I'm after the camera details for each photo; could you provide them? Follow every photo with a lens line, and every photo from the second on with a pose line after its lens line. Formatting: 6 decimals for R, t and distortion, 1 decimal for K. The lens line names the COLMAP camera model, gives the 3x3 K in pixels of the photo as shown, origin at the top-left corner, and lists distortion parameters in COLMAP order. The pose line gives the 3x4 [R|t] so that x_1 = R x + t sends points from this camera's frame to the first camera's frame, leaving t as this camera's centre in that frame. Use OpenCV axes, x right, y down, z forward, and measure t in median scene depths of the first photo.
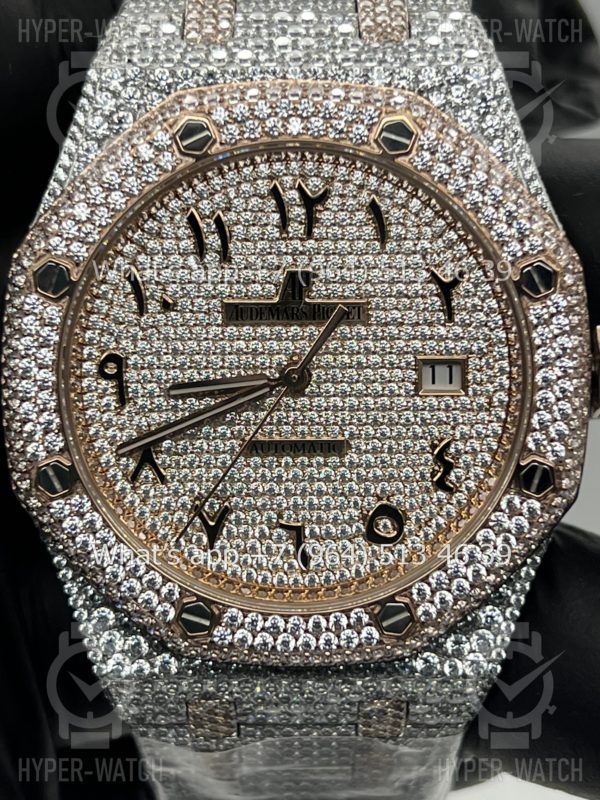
lens RADIAL K [[1869.3, 0, 301.4], [0, 1869.3, 384.2], [0, 0, 1]] dist [0.205763, 0.000000]
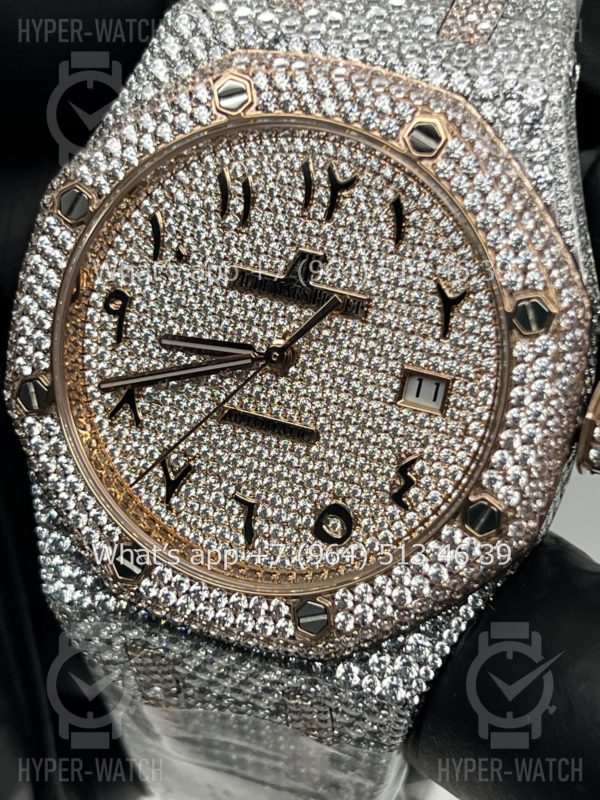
lens RADIAL K [[1869.3, 0, 299.5], [0, 1869.3, 392.8], [0, 0, 1]] dist [0.205763, 0.000000]
pose [[0.931647, 0.243602, -0.269614, 0.276873], [-0.239328, 0.969694, 0.049145, -0.035839], [0.273415, 0.018741, 0.961714, 0.051480]]
